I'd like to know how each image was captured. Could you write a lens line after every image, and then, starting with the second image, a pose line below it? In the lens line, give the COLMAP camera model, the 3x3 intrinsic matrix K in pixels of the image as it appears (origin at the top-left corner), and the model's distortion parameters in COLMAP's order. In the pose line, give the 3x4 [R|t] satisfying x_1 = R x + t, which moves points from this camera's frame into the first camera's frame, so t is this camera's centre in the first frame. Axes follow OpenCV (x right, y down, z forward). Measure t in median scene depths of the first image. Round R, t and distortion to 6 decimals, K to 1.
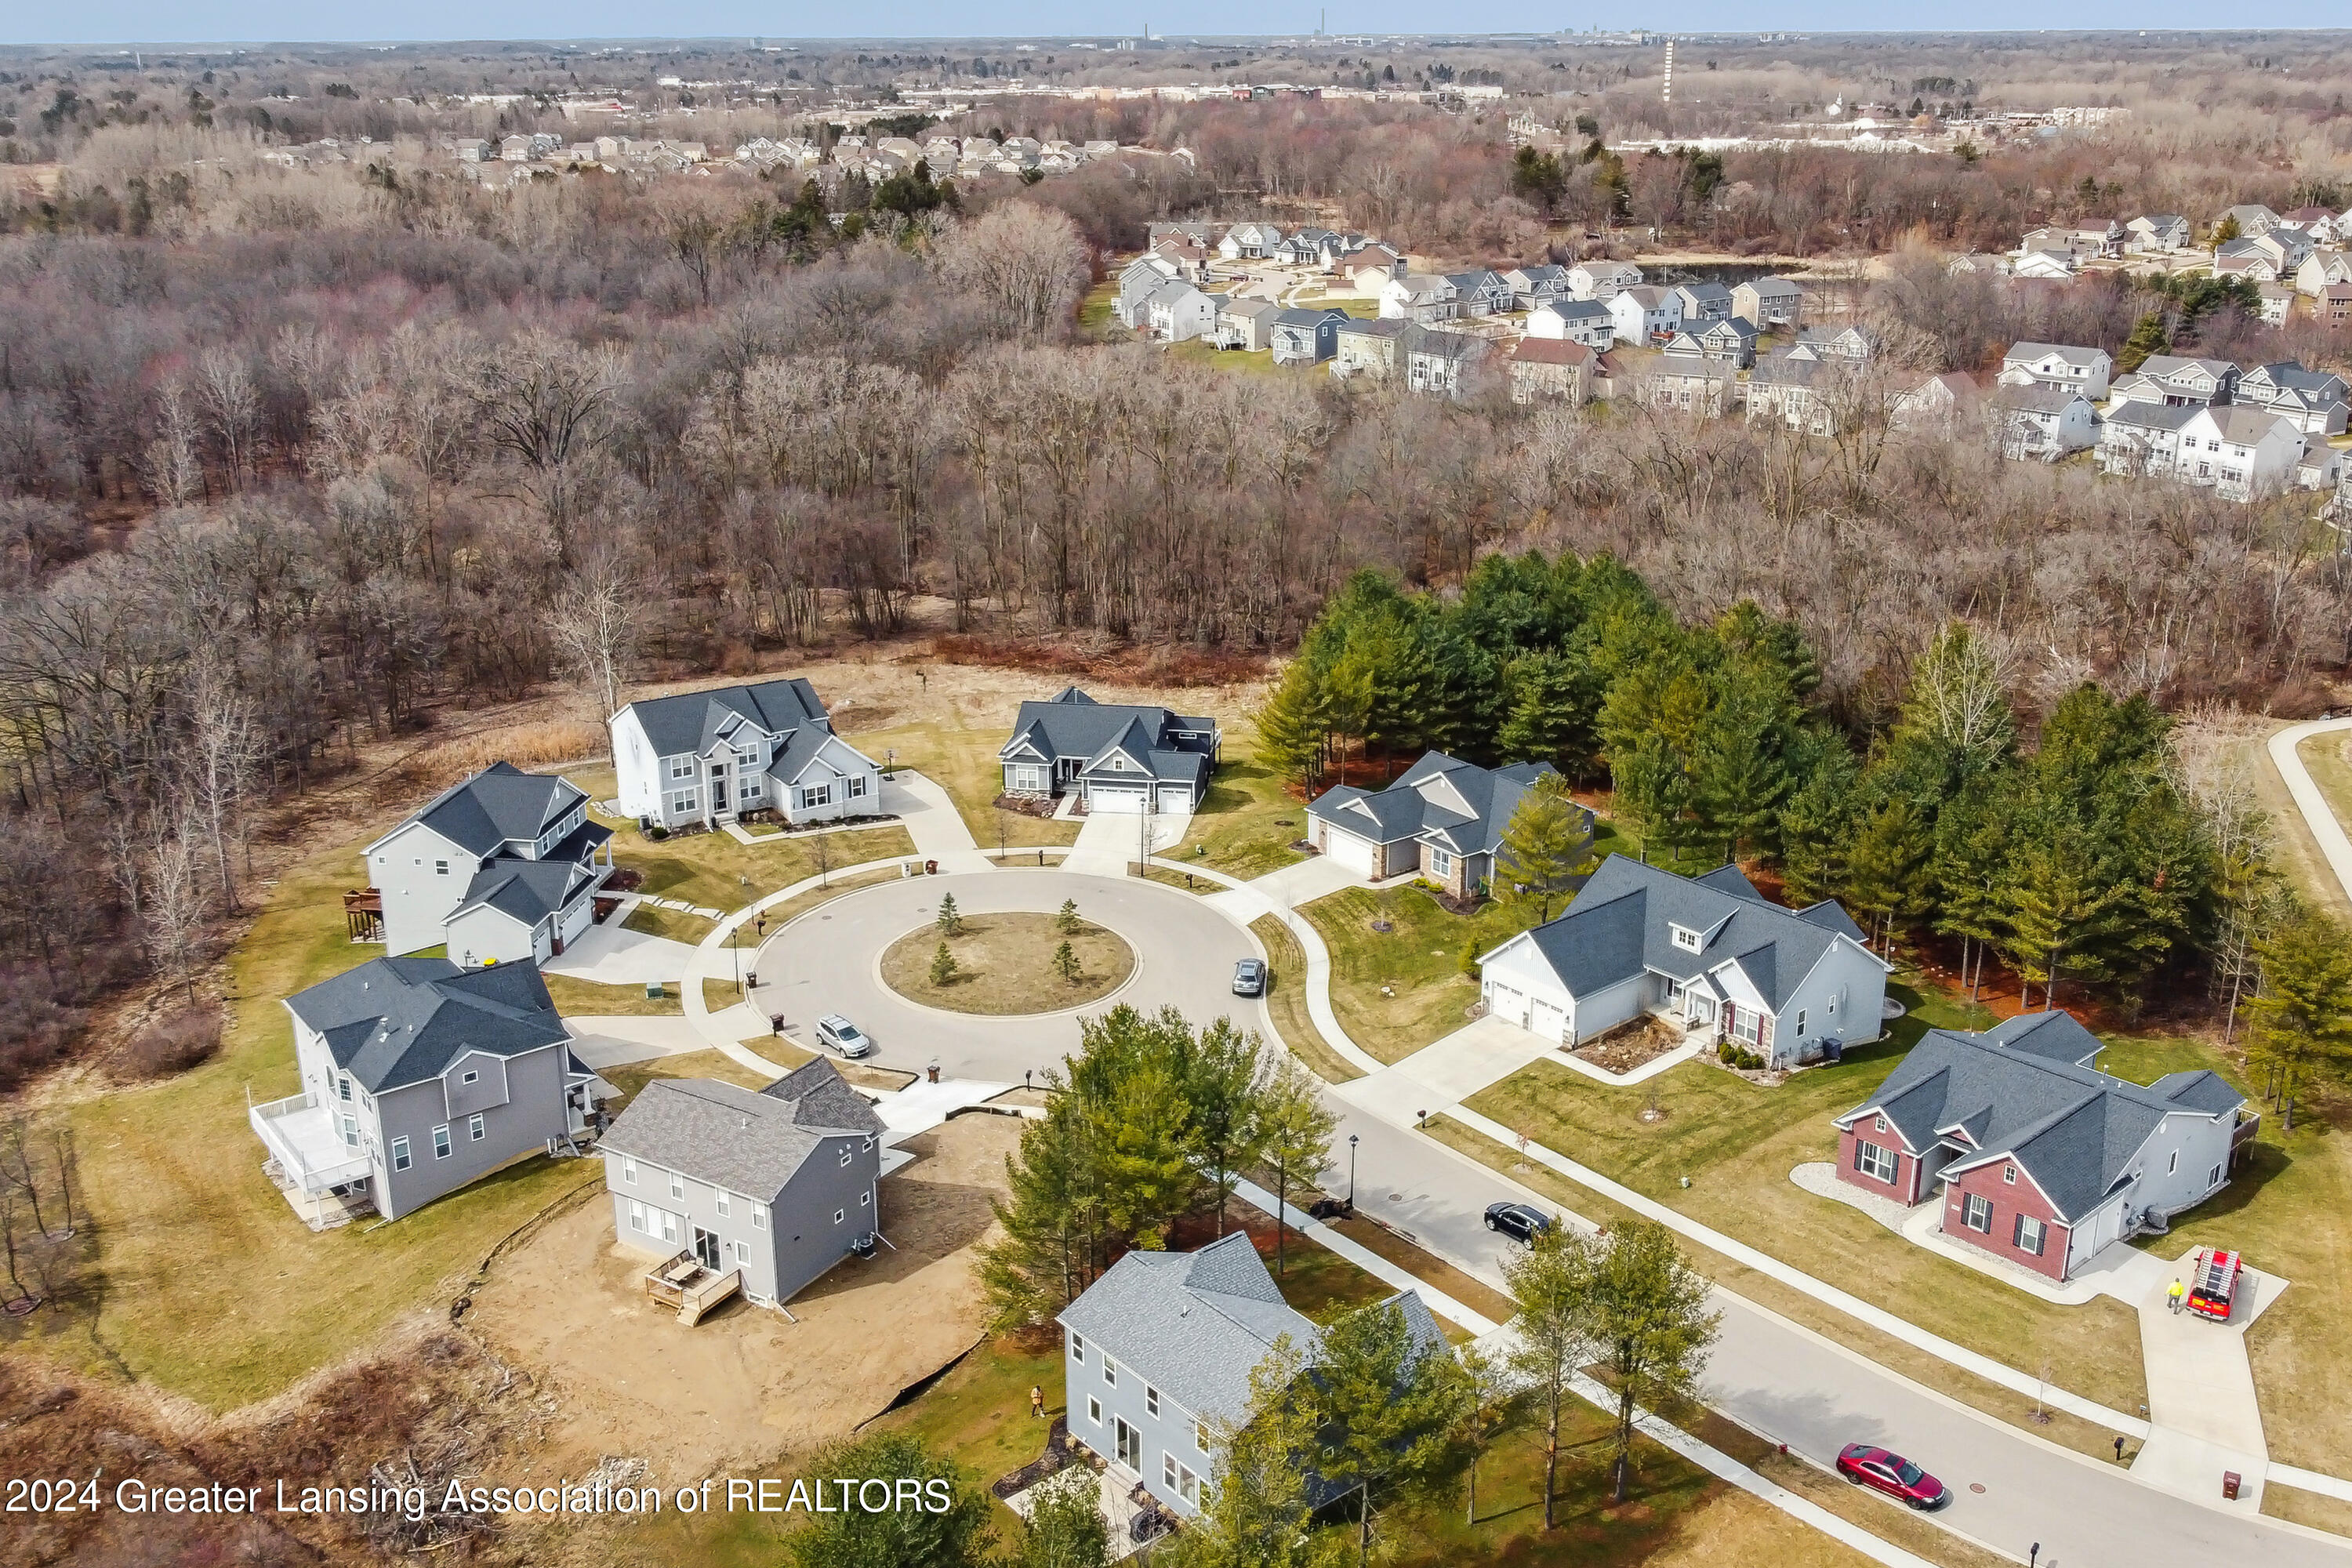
lens RADIAL K [[2184.2, 0, 1176.0], [0, 2184.2, 784.0], [0, 0, 1]] dist [0.006252, 0.002266]
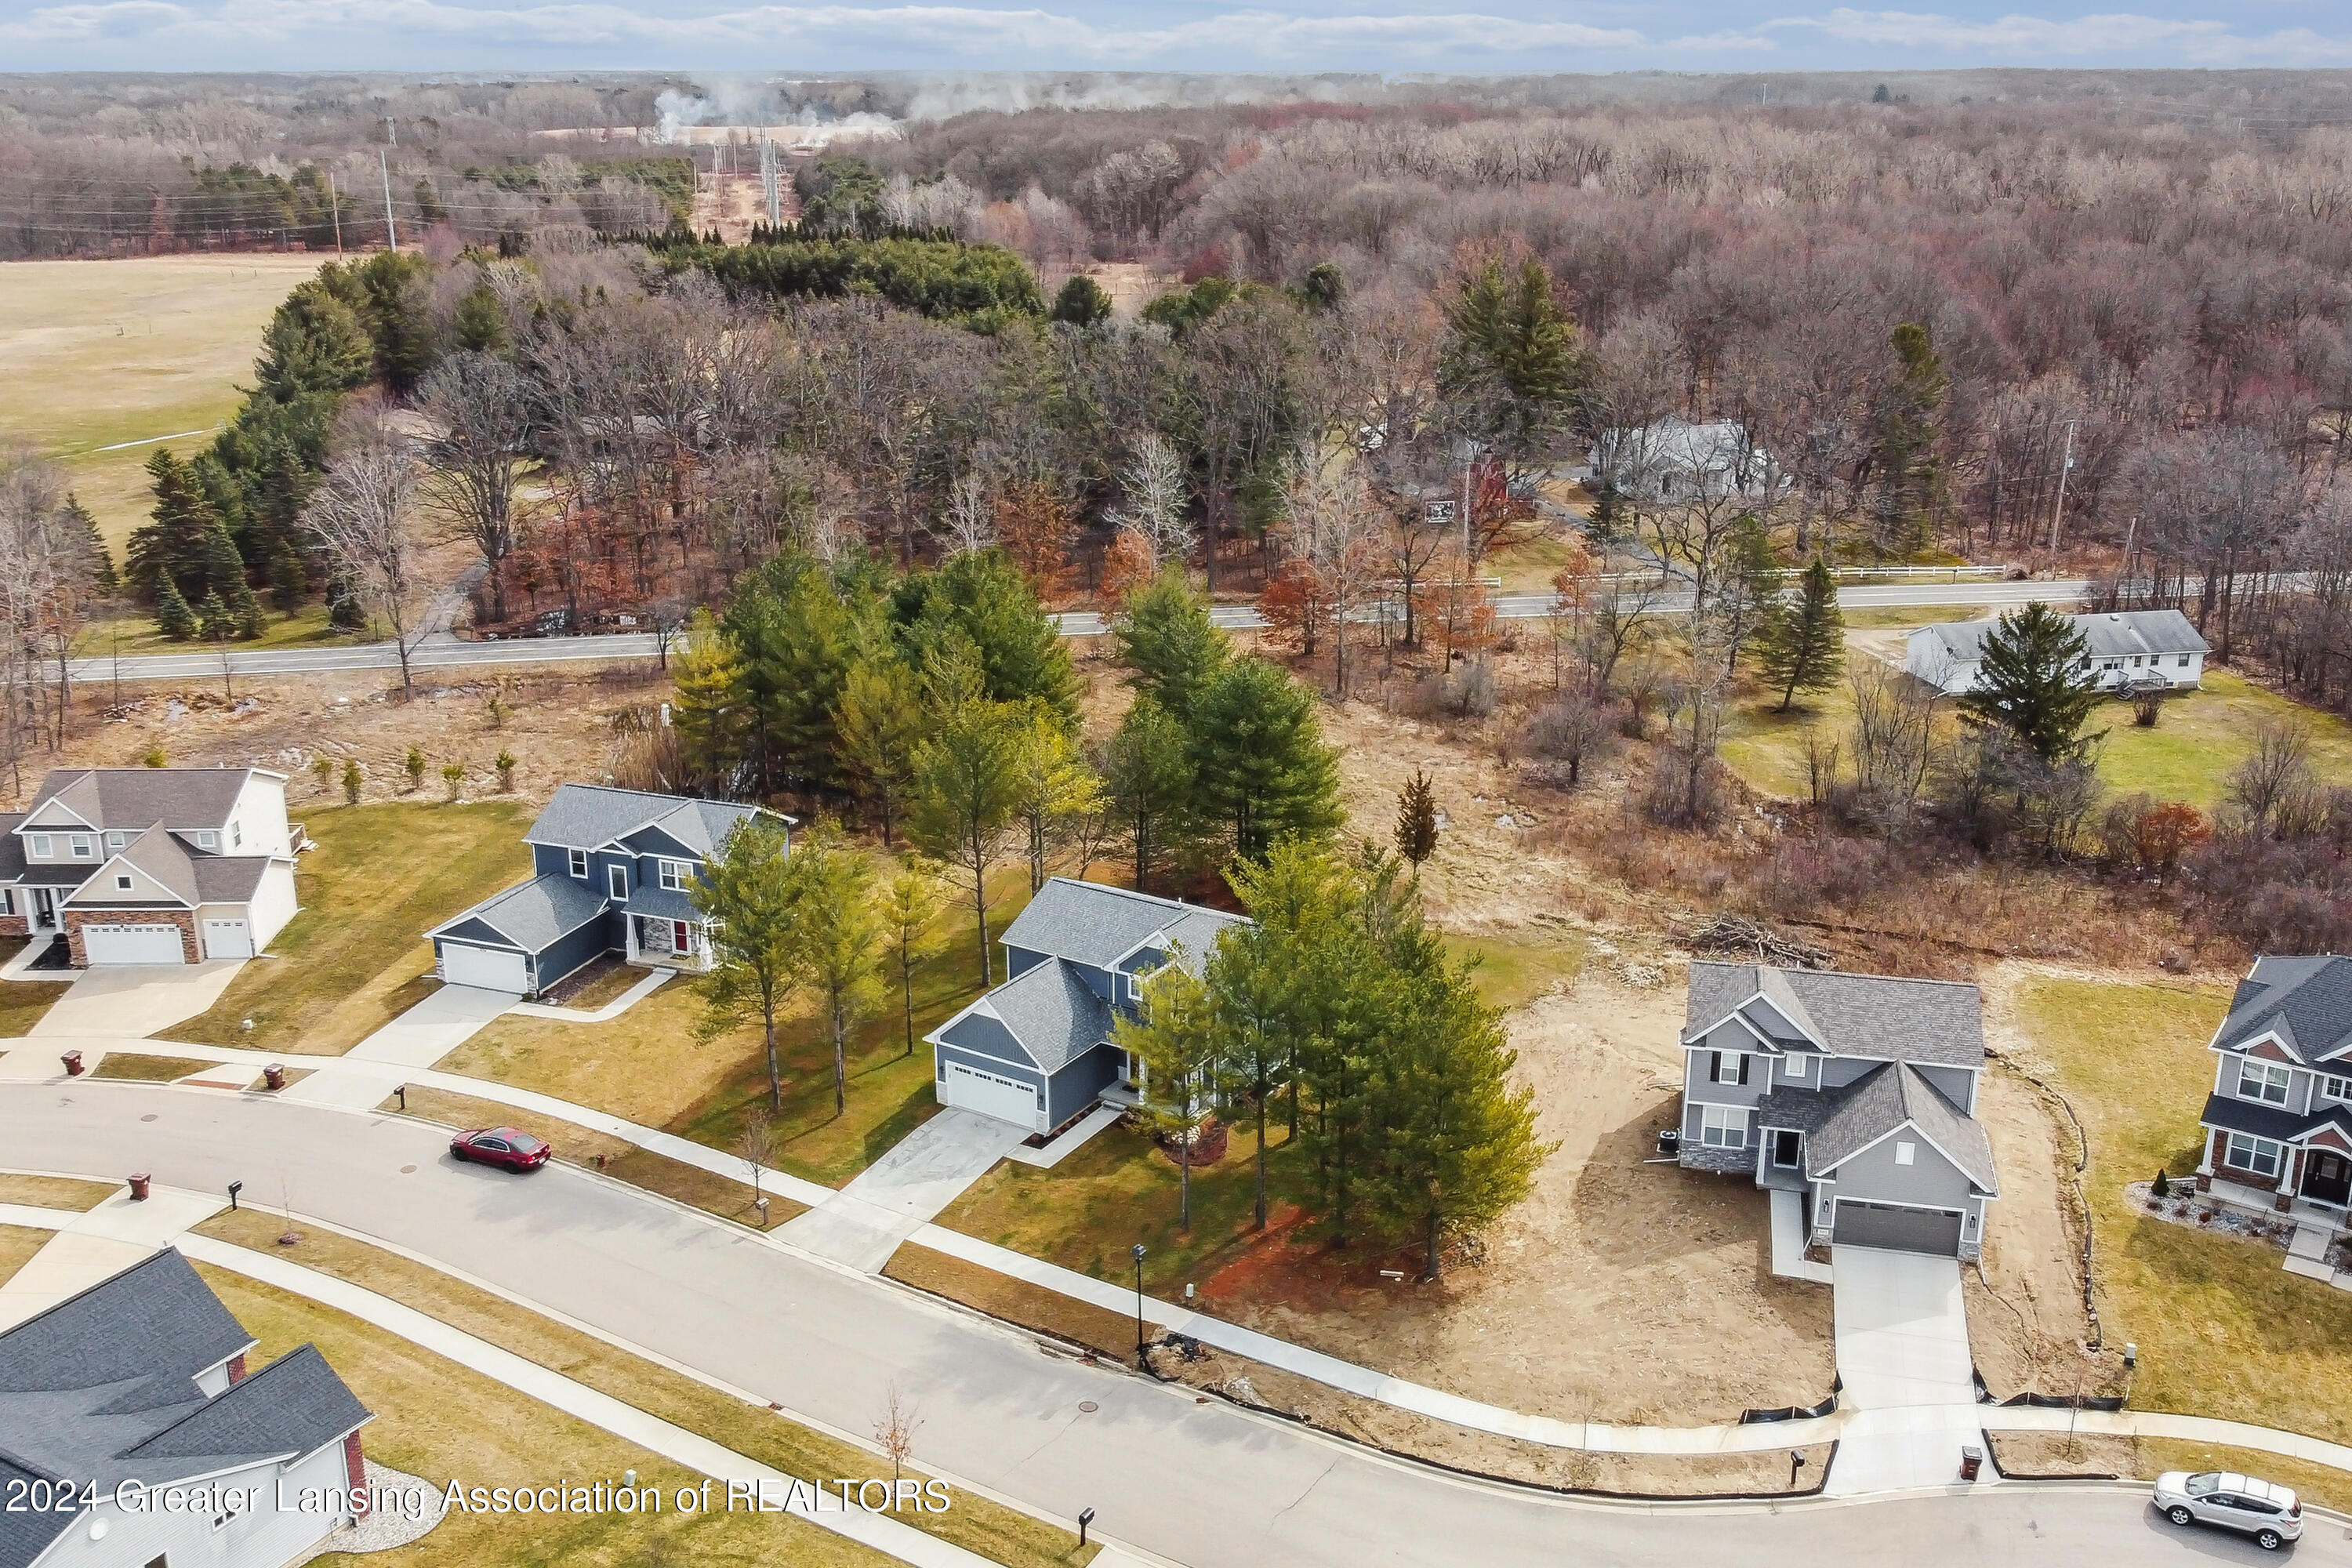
lens RADIAL K [[2184.0, 0, 1176.0], [0, 2184.0, 784.0], [0, 0, 1]] dist [0.002146, -0.000661]
pose [[-0.950096, 0.100536, -0.295312, 0.175292], [-0.097821, 0.802886, 0.588052, -0.241621], [0.296223, 0.587594, -0.752985, 0.980594]]
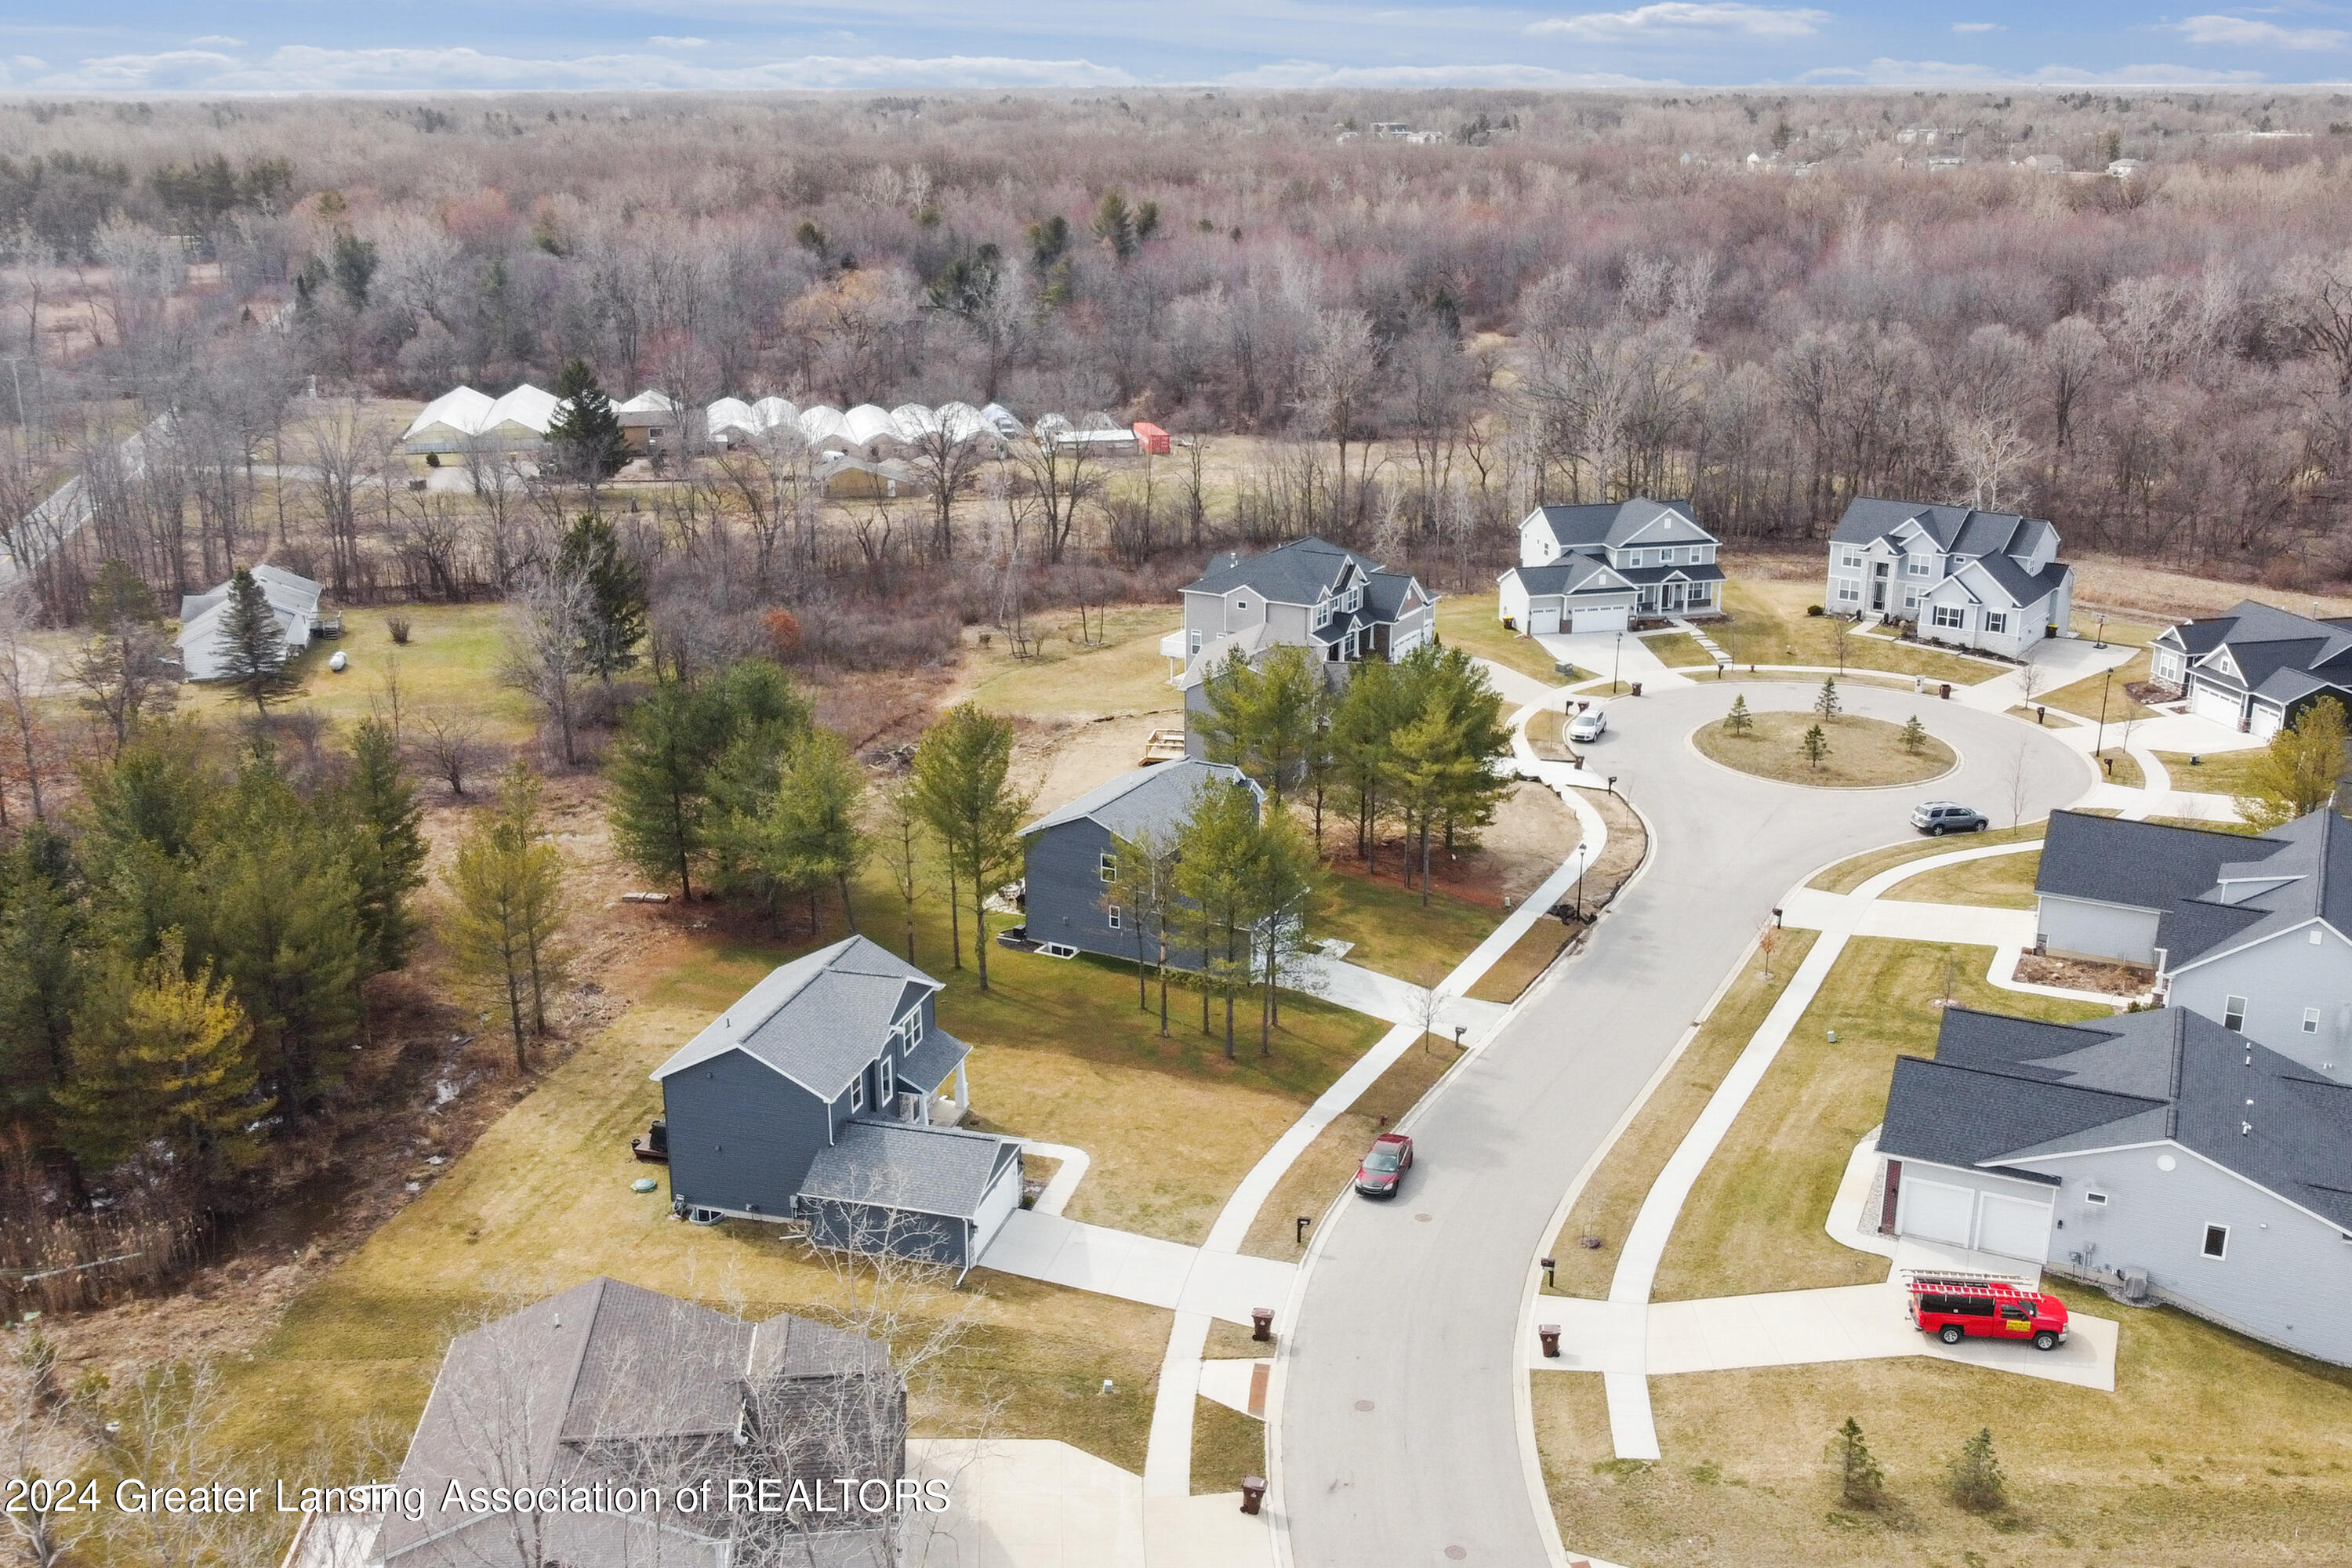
lens RADIAL K [[2207.9, 0, 1176.0], [0, 2207.9, 784.0], [0, 0, 1]] dist [0.004257, -0.005054]
pose [[0.380276, 0.282535, -0.880661, 0.625537], [-0.298868, 0.938650, 0.172086, 0.009136], [0.875253, 0.197761, 0.441387, 0.255432]]
